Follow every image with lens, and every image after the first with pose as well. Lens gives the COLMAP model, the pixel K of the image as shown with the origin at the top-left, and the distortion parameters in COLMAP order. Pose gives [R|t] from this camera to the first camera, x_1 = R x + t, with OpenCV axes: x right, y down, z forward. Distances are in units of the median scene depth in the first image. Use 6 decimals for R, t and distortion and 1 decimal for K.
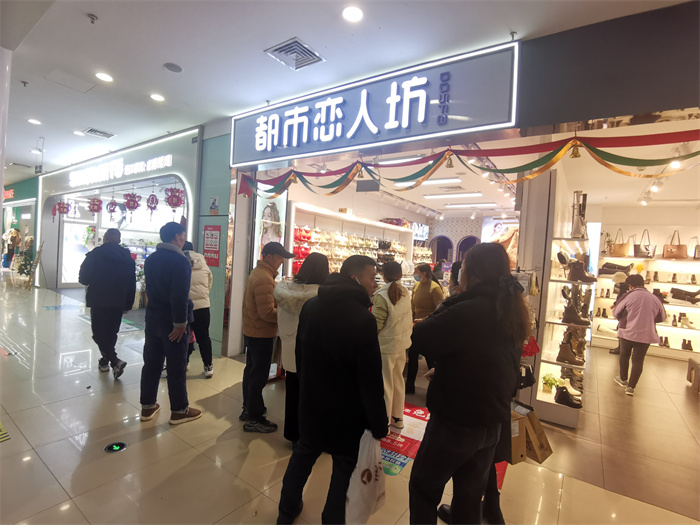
lens RADIAL K [[349.2, 0, 350.0], [0, 349.2, 262.5], [0, 0, 1]] dist [0.002127, -0.058250]
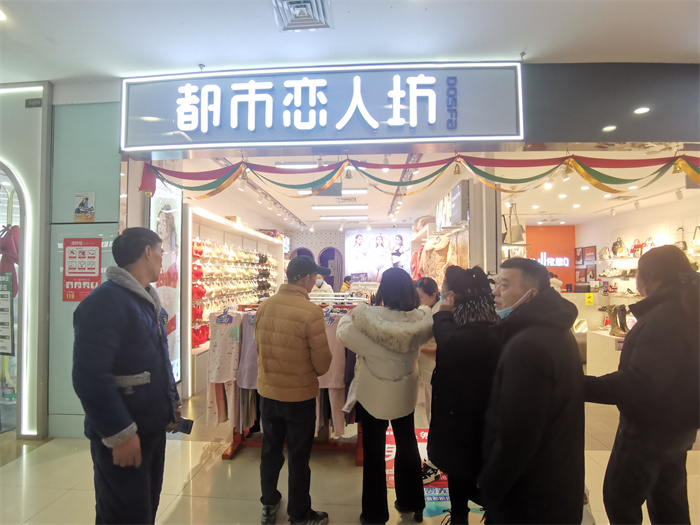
lens RADIAL K [[349.2, 0, 350.0], [0, 349.2, 262.5], [0, 0, 1]] dist [0.002127, -0.058250]
pose [[0.850045, -0.049260, 0.524401, -0.394820], [0.068741, 0.997477, -0.017728, -0.020544], [-0.522205, 0.051117, 0.851287, 0.264911]]
